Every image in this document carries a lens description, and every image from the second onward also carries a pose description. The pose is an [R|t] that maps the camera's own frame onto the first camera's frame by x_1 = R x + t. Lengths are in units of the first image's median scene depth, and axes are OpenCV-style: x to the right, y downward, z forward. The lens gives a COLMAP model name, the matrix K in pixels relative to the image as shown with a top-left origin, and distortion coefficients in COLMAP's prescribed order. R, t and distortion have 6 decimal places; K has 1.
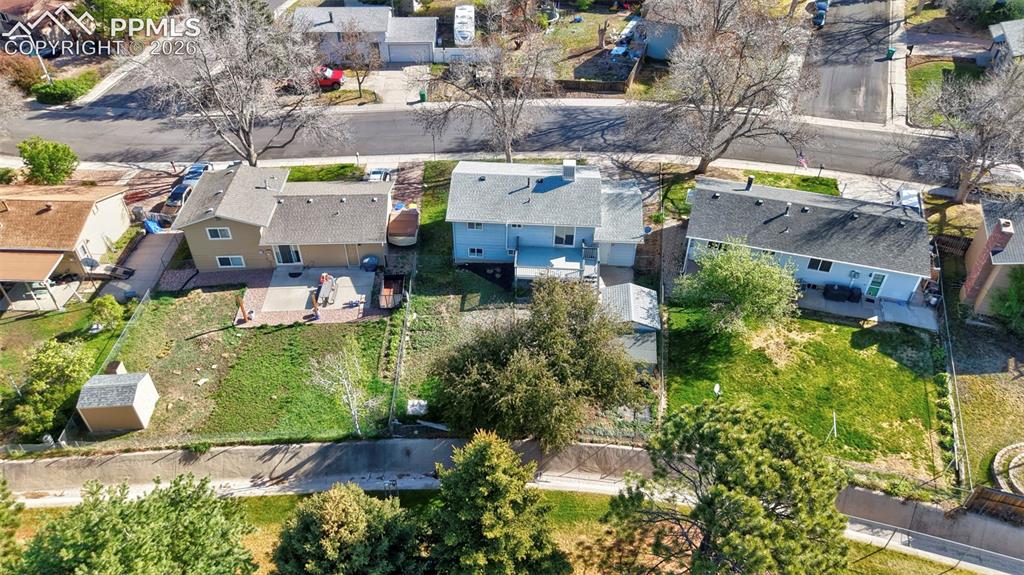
lens RADIAL K [[684.0, 0, 510.4], [0, 684.0, 286.6], [0, 0, 1]] dist [0.016348, -0.020890]
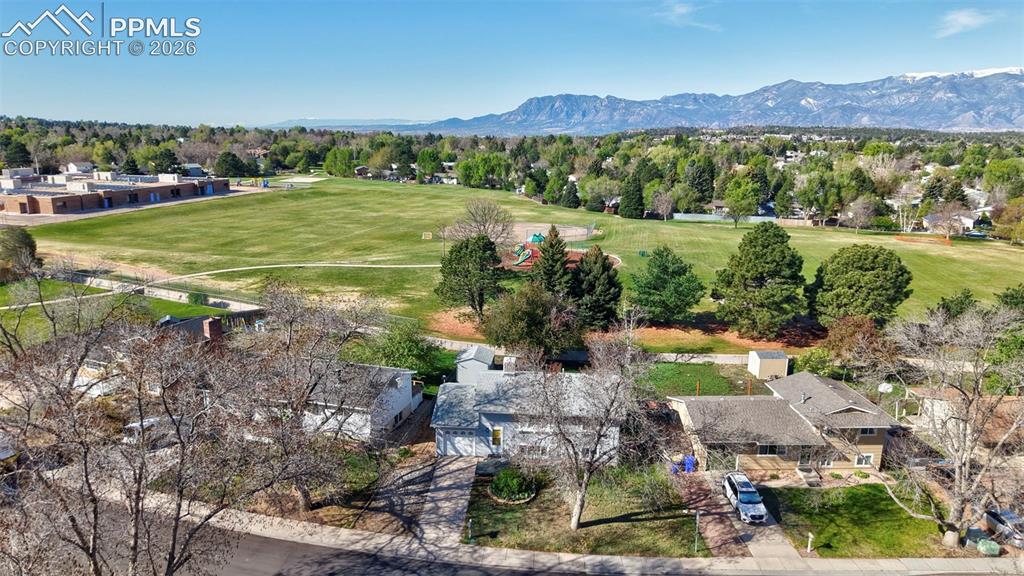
lens RADIAL K [[684.0, 0, 510.5], [0, 684.0, 288.0], [0, 0, 1]] dist [0.016348, -0.020890]
pose [[-0.999814, -0.017810, -0.007343, 0.095914], [-0.016647, 0.606898, 0.794605, -1.104653], [-0.009696, 0.794580, -0.607082, 1.571417]]
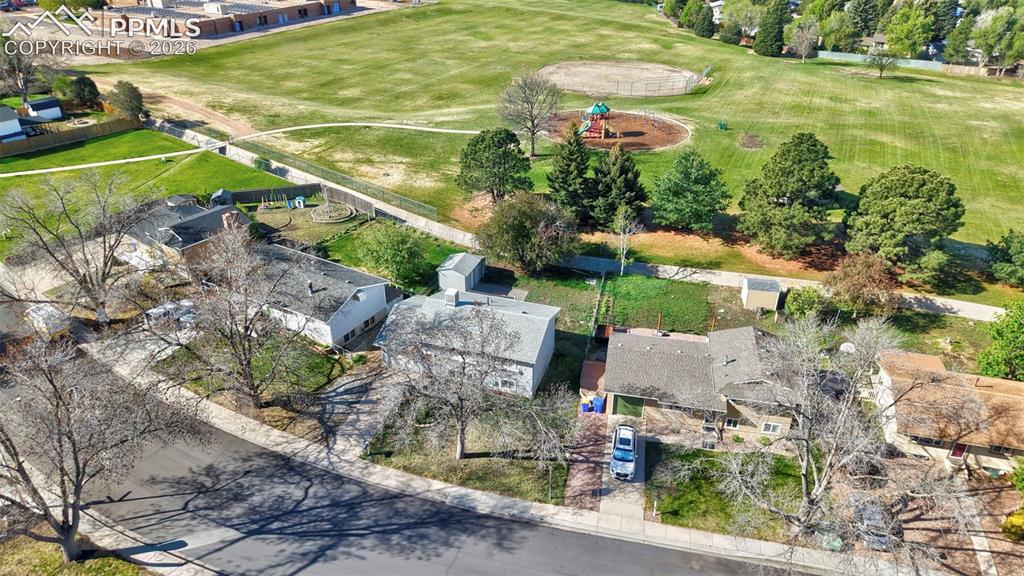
lens RADIAL K [[684.0, 0, 510.0], [0, 684.0, 286.8], [0, 0, 1]] dist [0.016348, -0.020890]
pose [[-0.970782, -0.127808, 0.203093, -0.247620], [0.144025, 0.366621, 0.919155, -1.244104], [-0.191934, 0.921550, -0.337501, 1.376076]]
